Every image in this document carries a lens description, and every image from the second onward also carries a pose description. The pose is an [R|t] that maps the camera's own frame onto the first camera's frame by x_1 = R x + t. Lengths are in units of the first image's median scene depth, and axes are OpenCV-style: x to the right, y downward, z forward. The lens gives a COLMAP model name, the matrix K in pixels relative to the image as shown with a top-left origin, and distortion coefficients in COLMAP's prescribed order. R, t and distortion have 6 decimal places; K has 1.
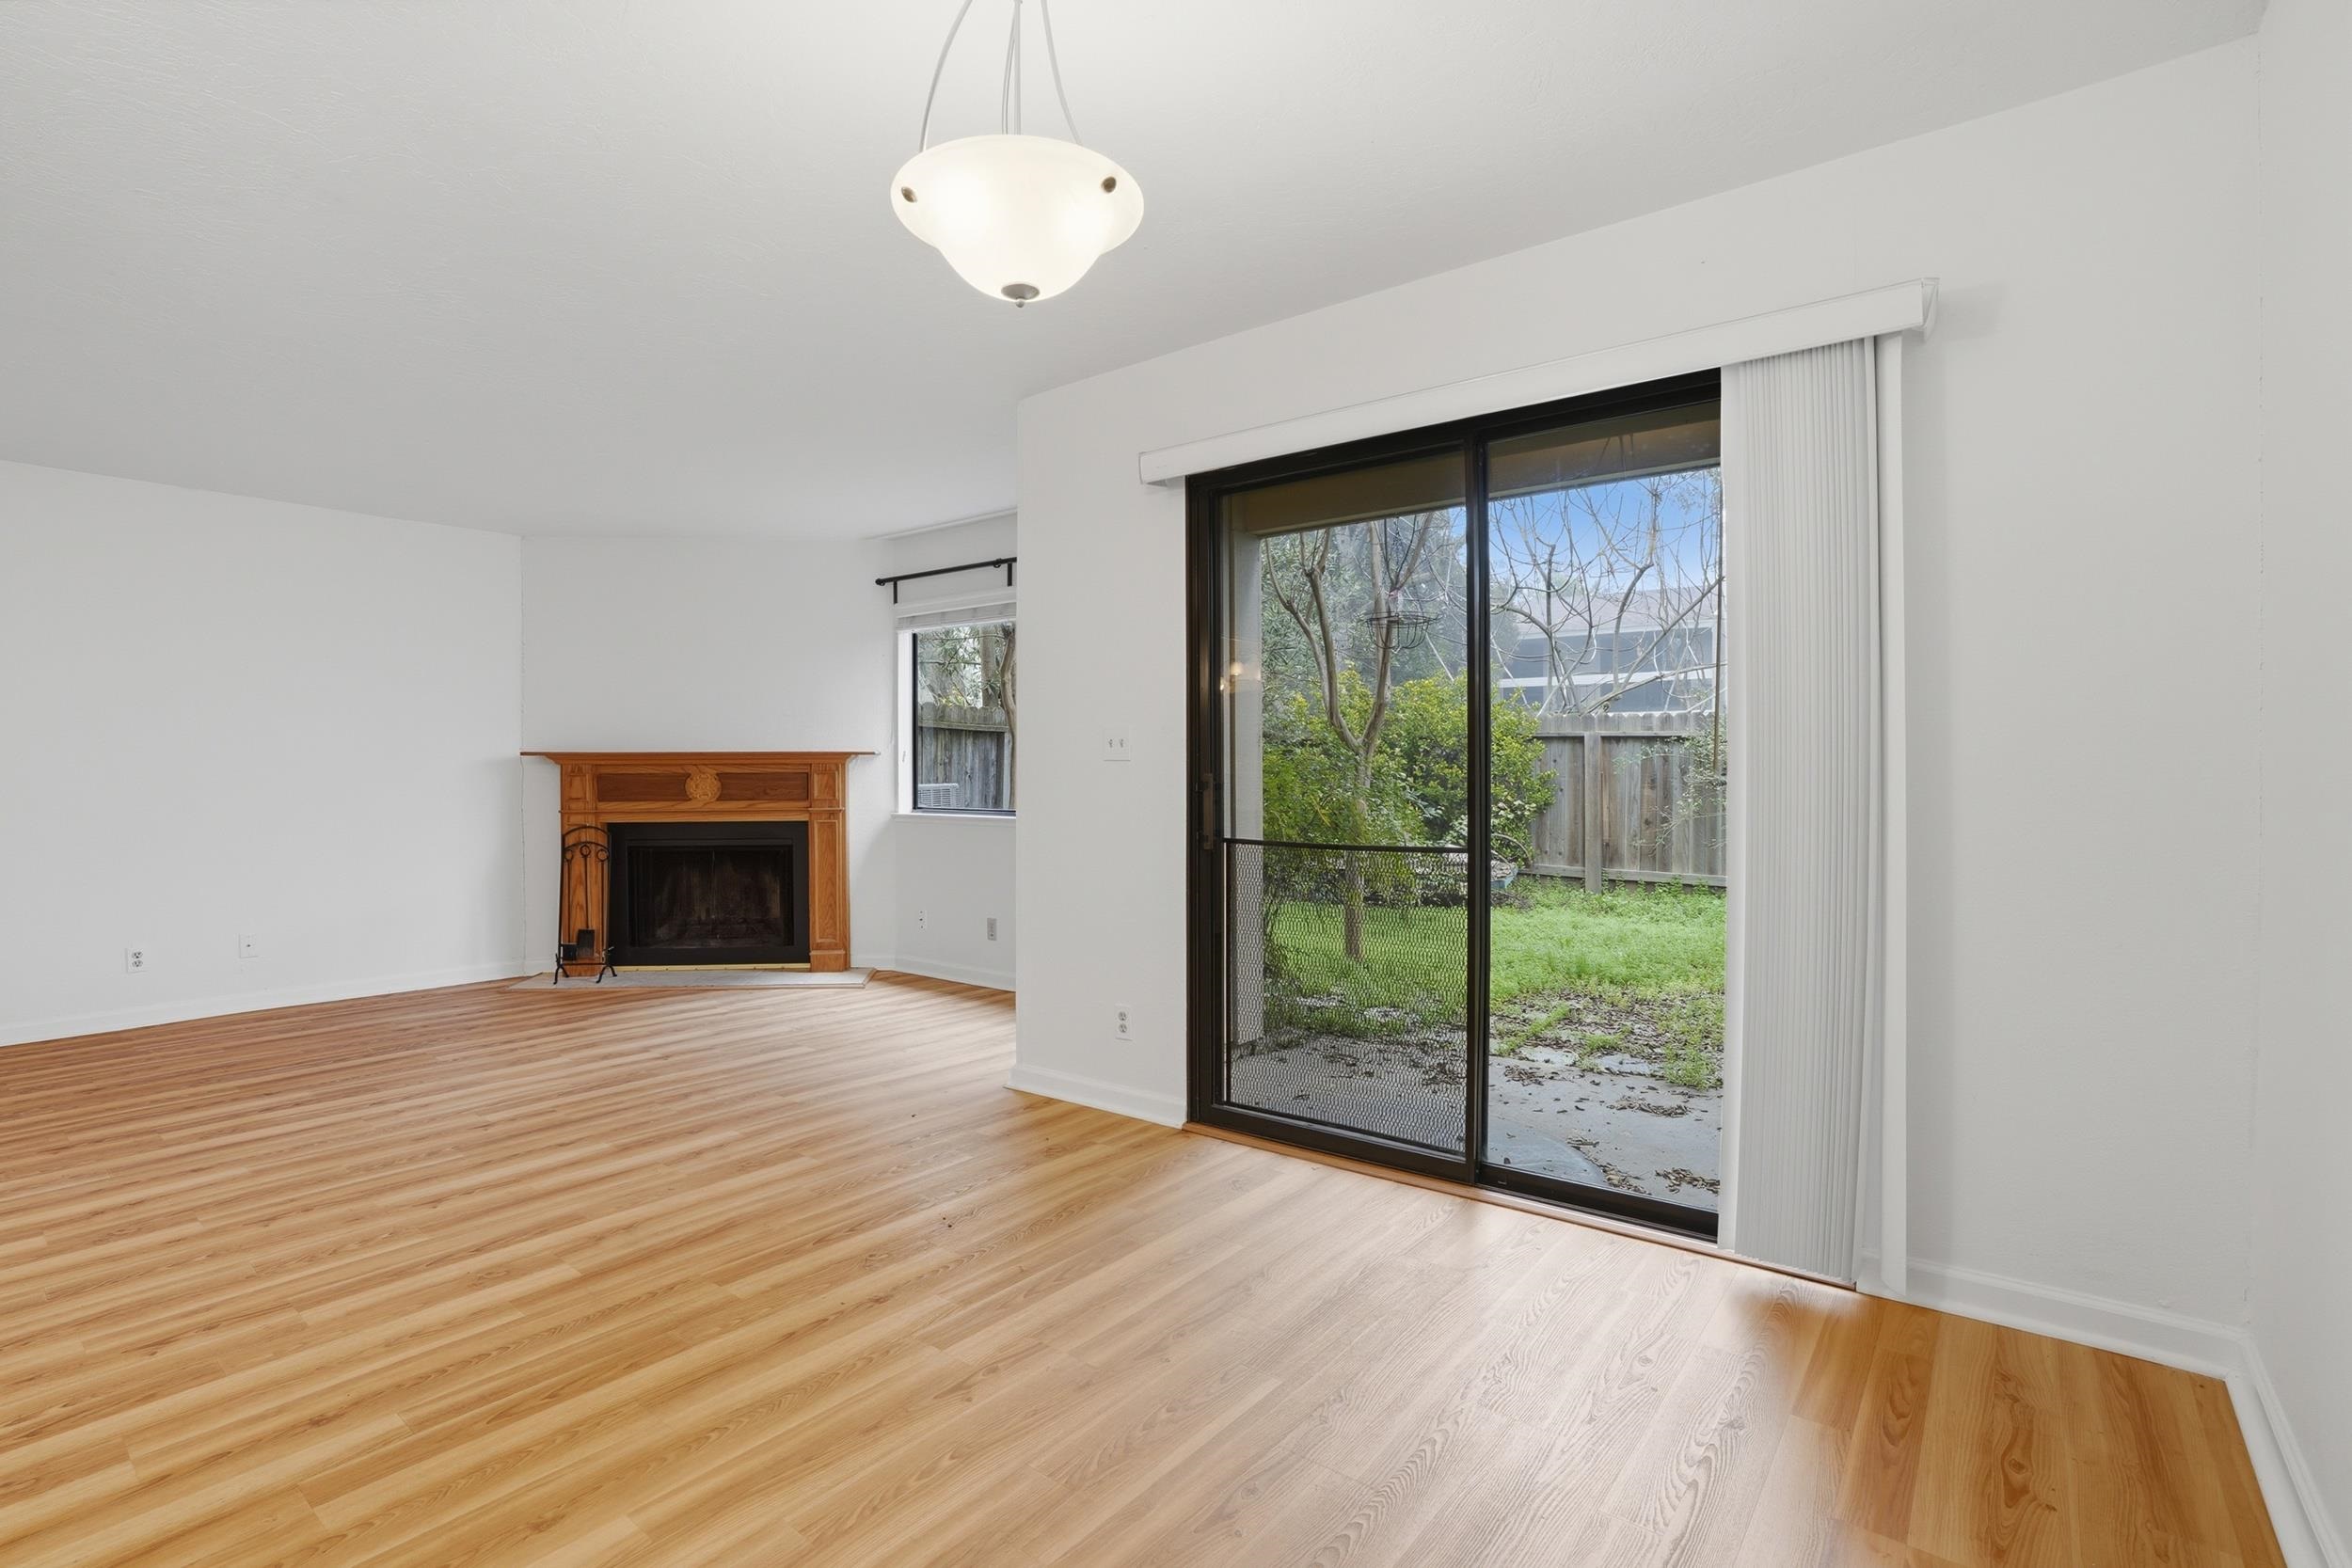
lens RADIAL K [[1098.1, 0, 1173.4], [0, 1098.1, 780.6], [0, 0, 1]] dist [-0.067996, 0.024420]
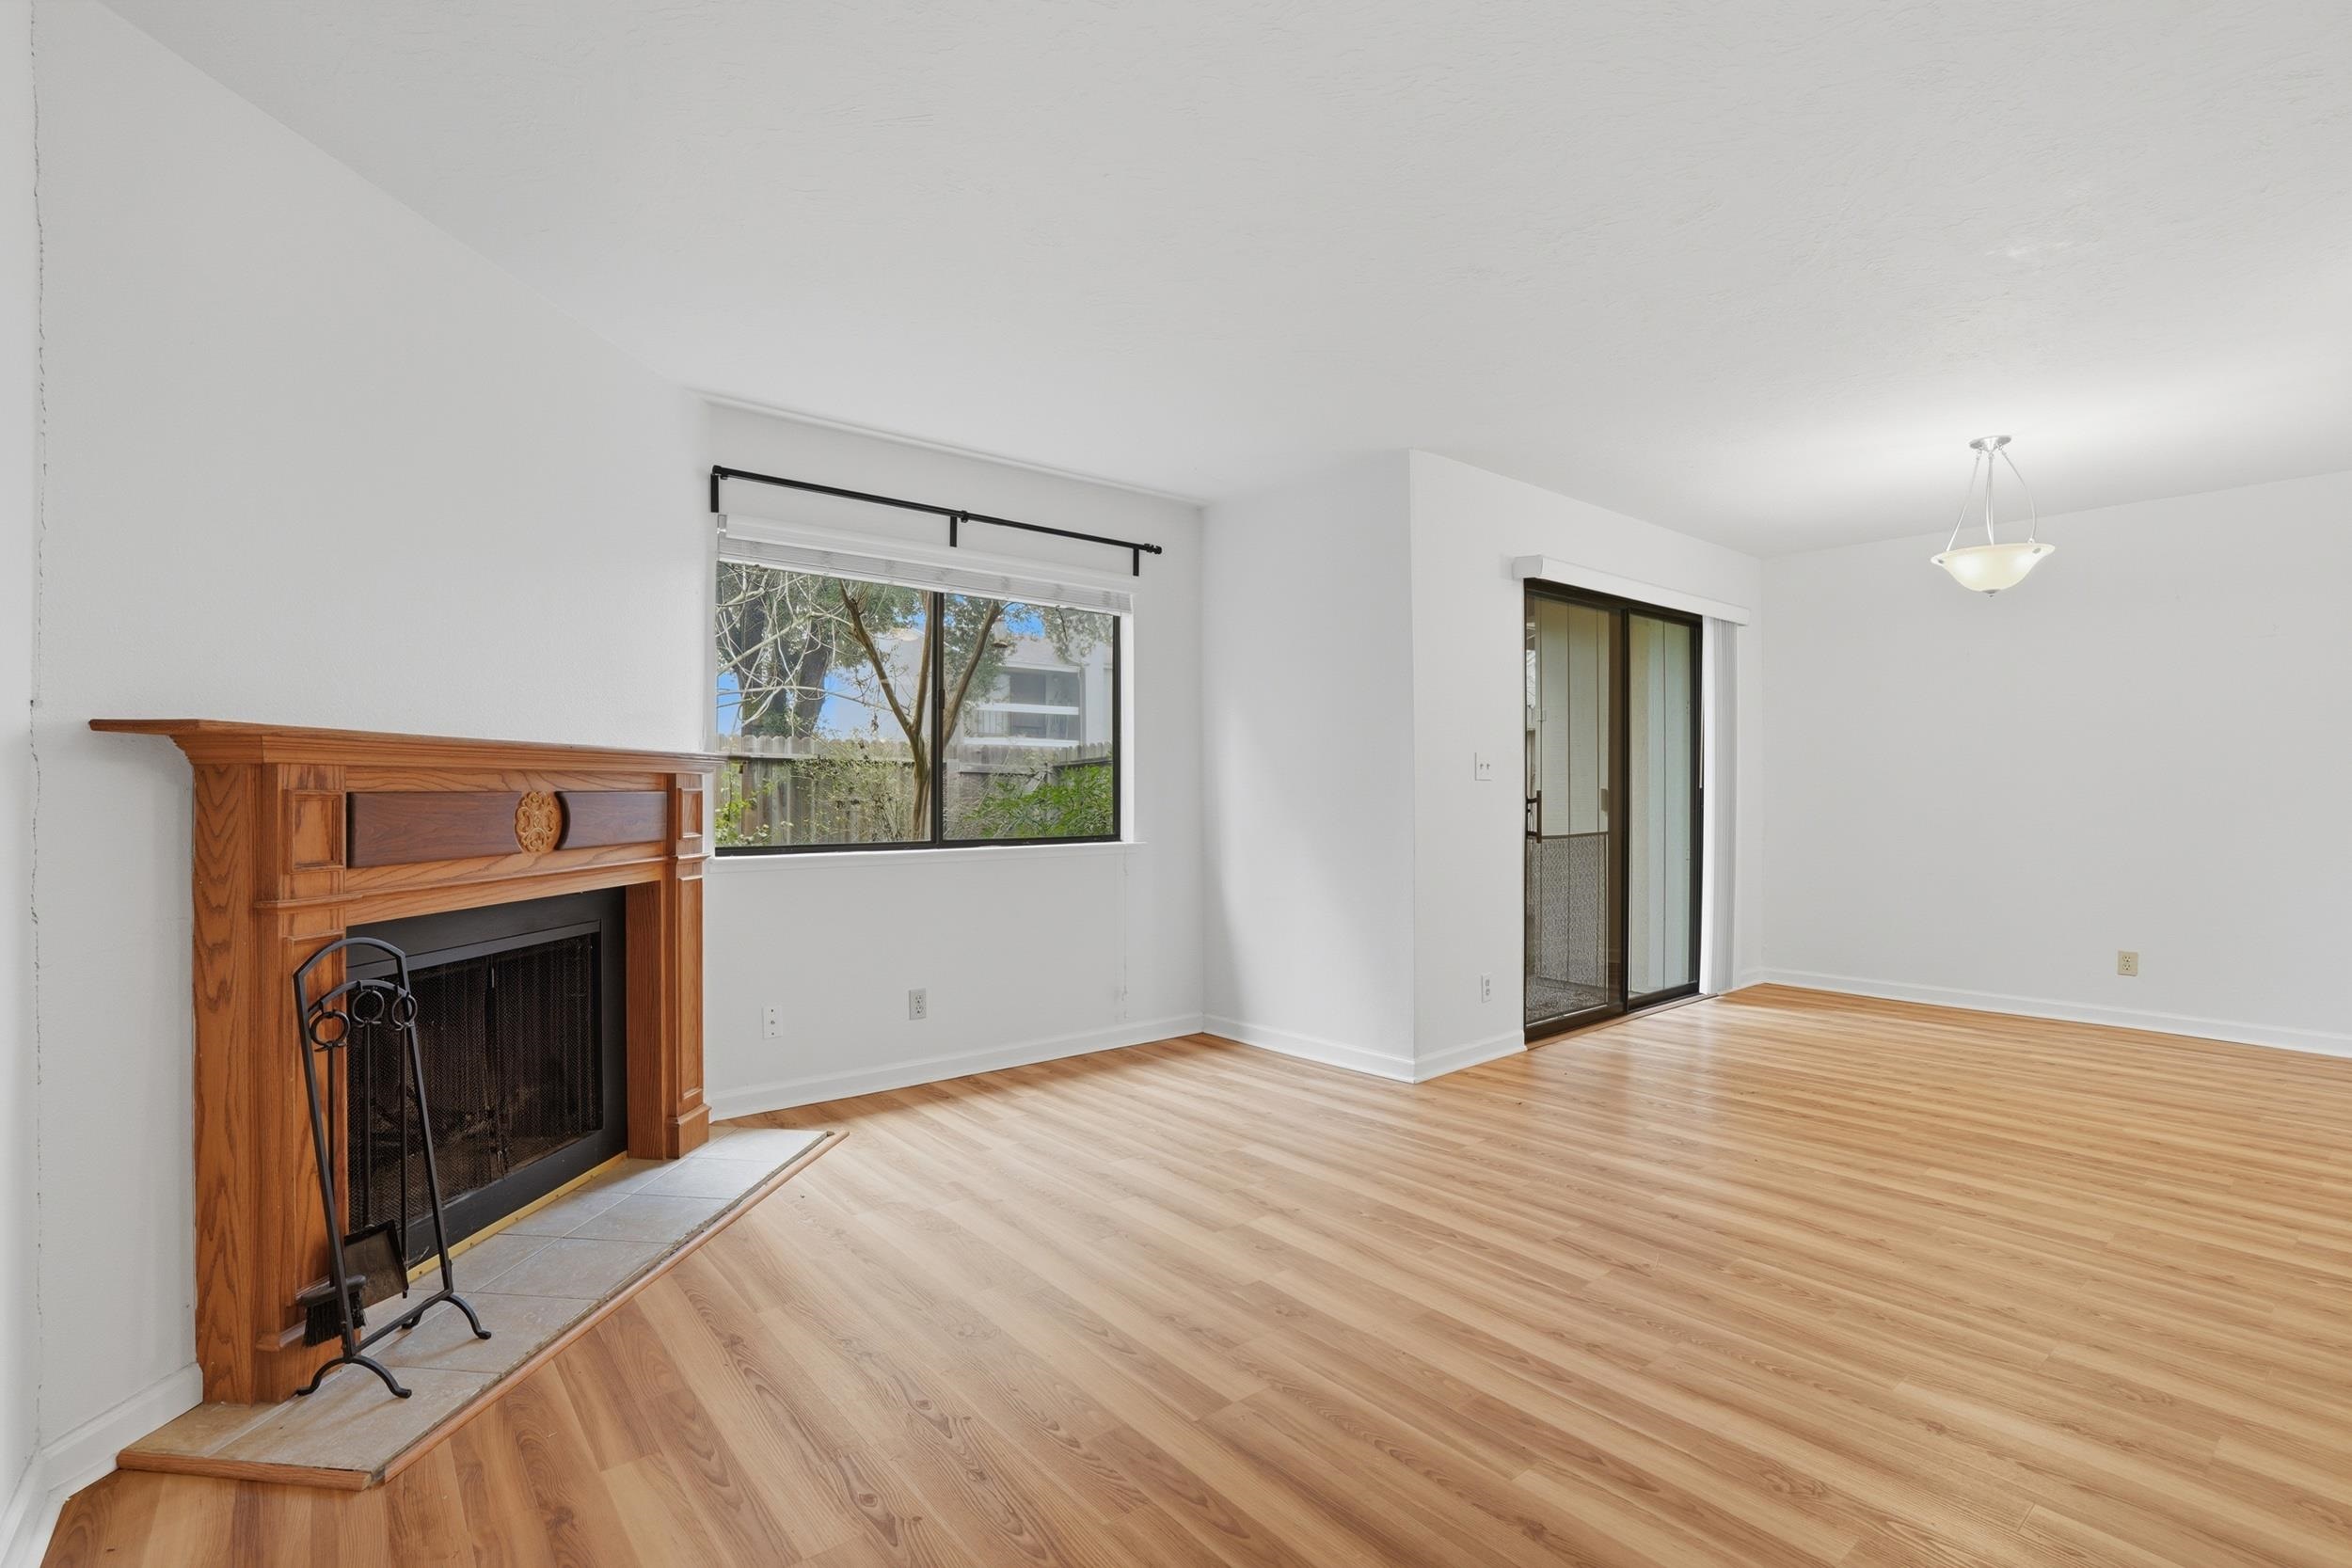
lens RADIAL K [[1098.1, 0, 1173.4], [0, 1098.1, 780.6], [0, 0, 1]] dist [-0.067996, 0.024420]
pose [[0.216973, 0.009432, 0.976132, -1.823430], [0.008635, 0.999896, -0.011581, -0.009193], [-0.976139, 0.010942, 0.216869, 1.448250]]
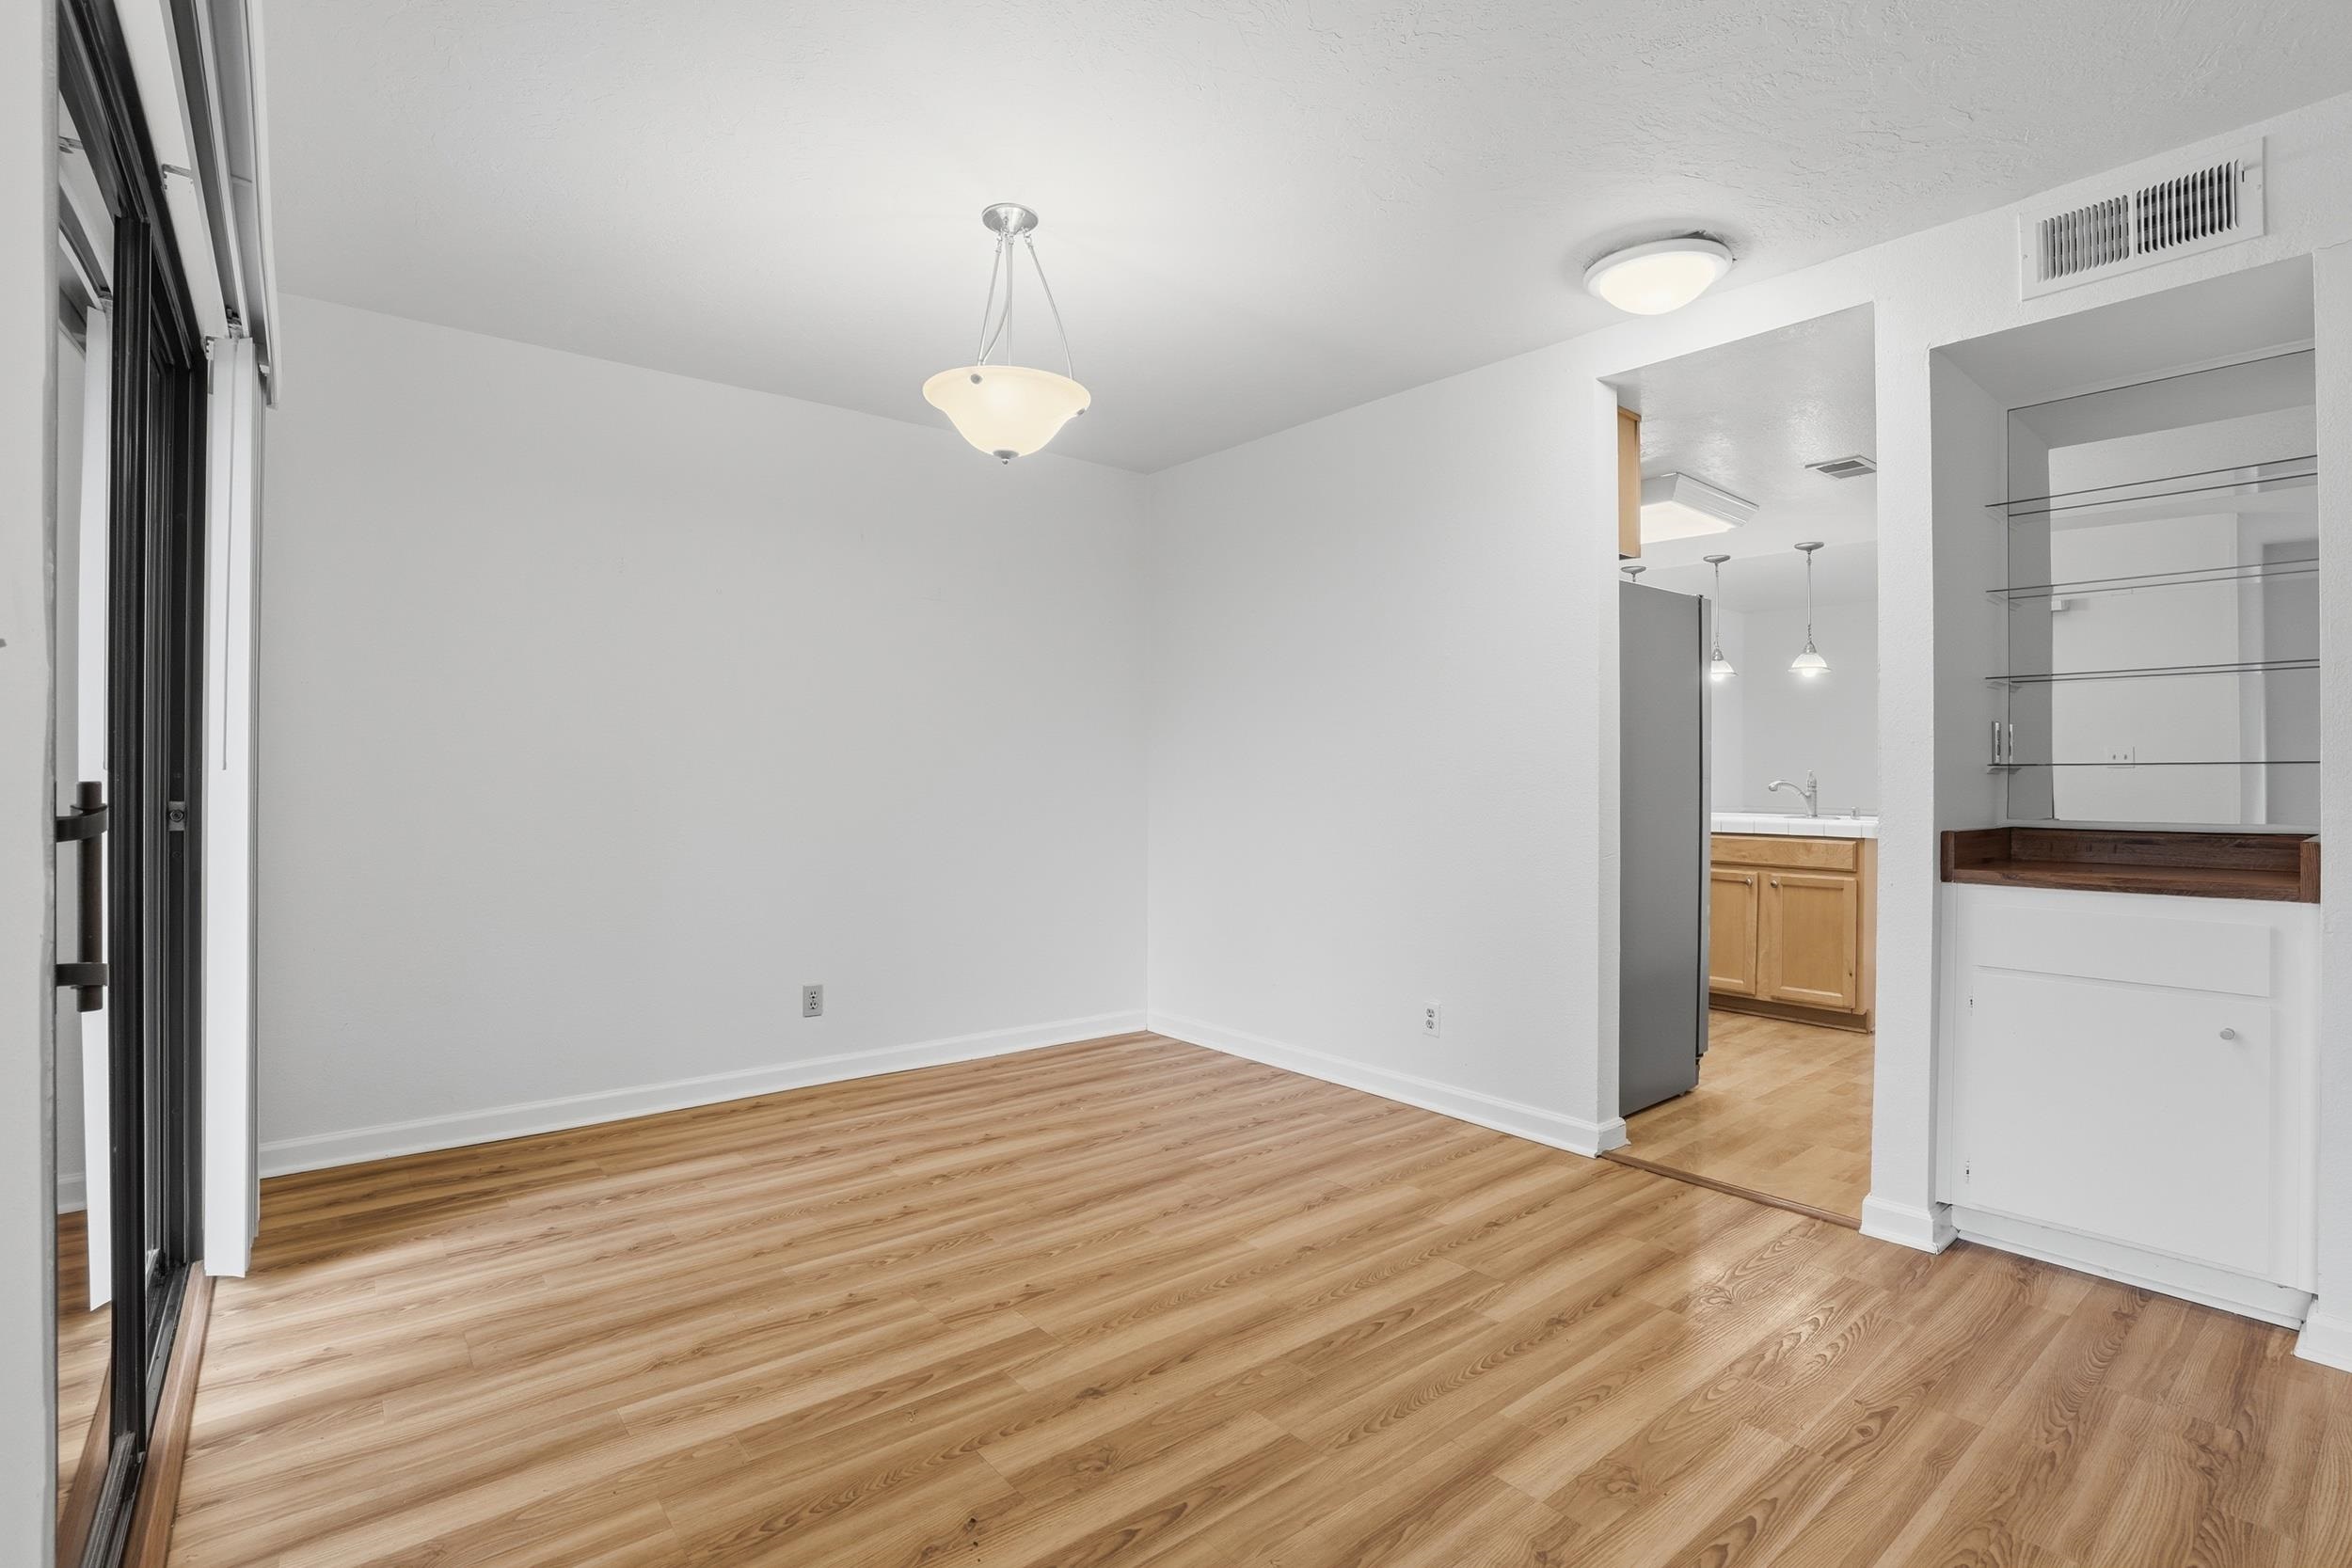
lens RADIAL K [[1098.1, 0, 1173.4], [0, 1098.1, 780.6], [0, 0, 1]] dist [-0.067996, 0.024420]
pose [[-0.976690, -0.000505, 0.214654, -0.441495], [0.002152, 0.999924, 0.012144, -0.010446], [-0.214644, 0.012323, -0.976615, 1.545682]]
